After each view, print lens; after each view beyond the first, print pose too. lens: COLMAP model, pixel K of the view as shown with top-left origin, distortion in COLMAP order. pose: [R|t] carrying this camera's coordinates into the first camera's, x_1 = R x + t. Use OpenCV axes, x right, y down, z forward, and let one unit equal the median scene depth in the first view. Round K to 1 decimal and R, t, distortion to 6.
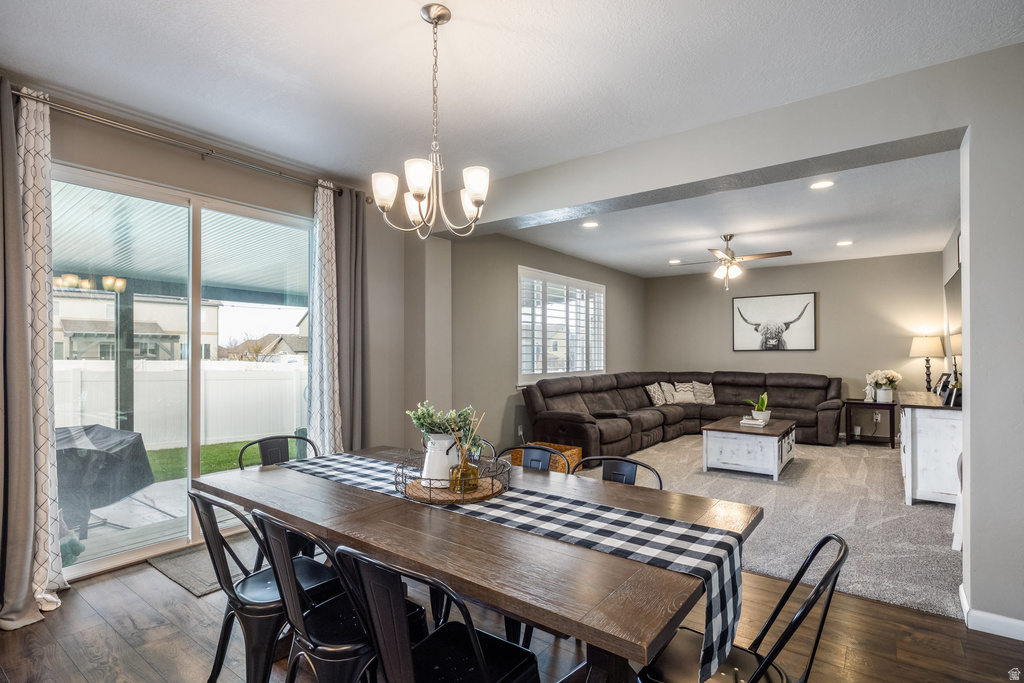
lens RADIAL K [[494.2, 0, 527.1], [0, 494.2, 353.1], [0, 0, 1]] dist [-0.003513, 0.001092]
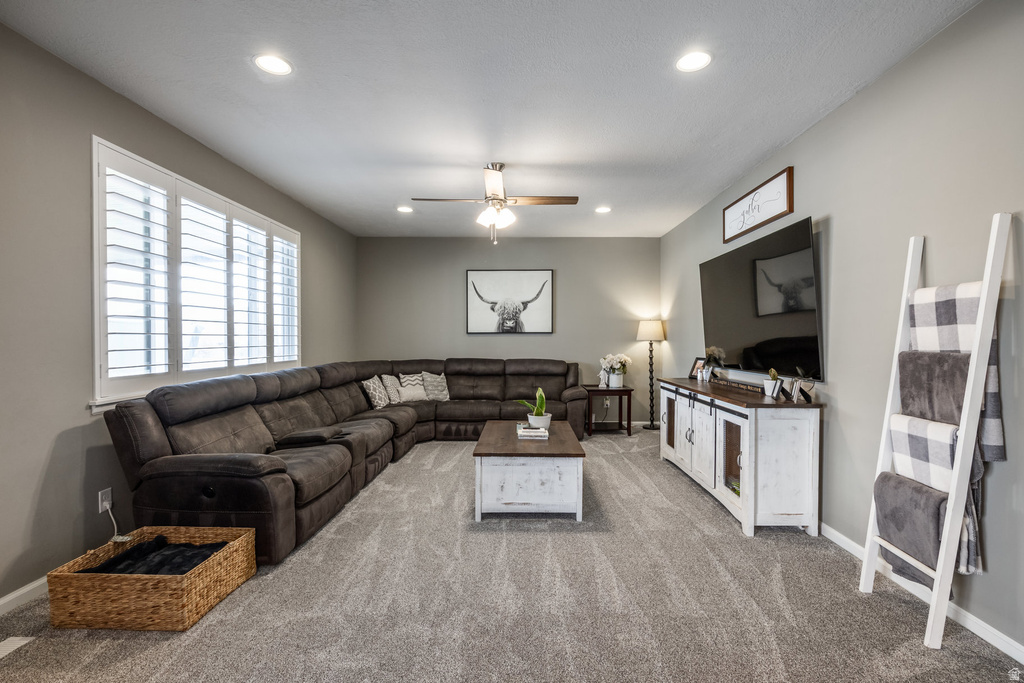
lens RADIAL K [[461.5, 0, 523.3], [0, 461.5, 347.1], [0, 0, 1]] dist [-0.008243, -0.000156]
pose [[0.815043, -0.008451, 0.579339, 0.051762], [-0.003240, 0.999812, 0.019143, 0.004235], [-0.579391, -0.017479, 0.814862, 0.379887]]
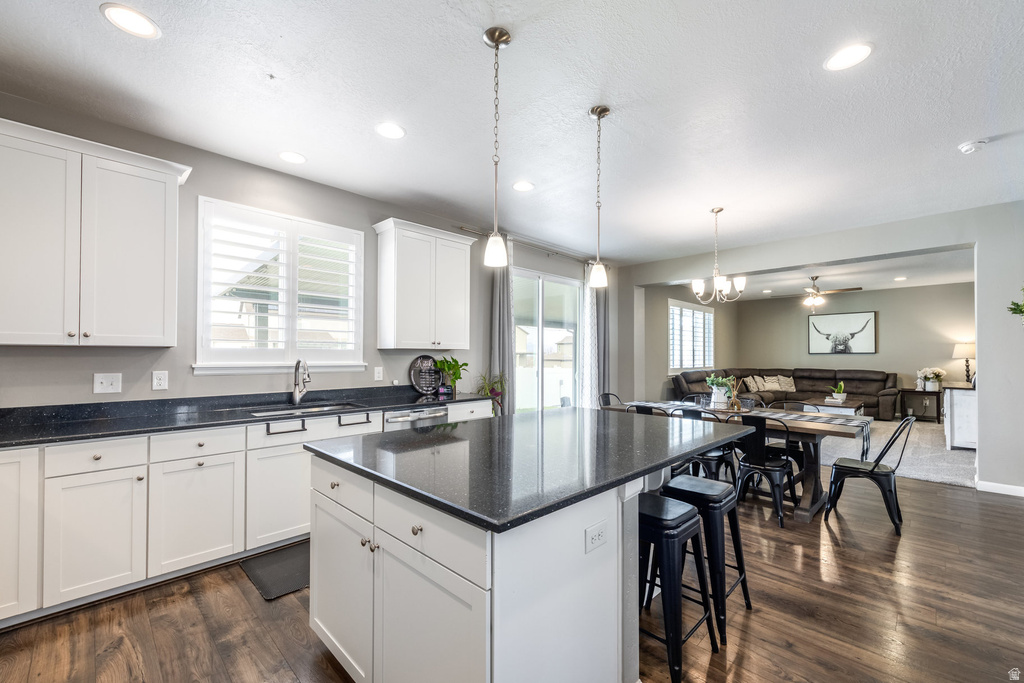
lens RADIAL K [[412.5, 0, 541.3], [0, 412.5, 352.1], [0, 0, 1]] dist [0.006160, -0.000337]
pose [[0.991407, 0.001835, -0.130799, -0.215543], [-0.002949, 0.999961, -0.008330, 0.003781], [0.130779, 0.008644, 0.991374, -0.304997]]
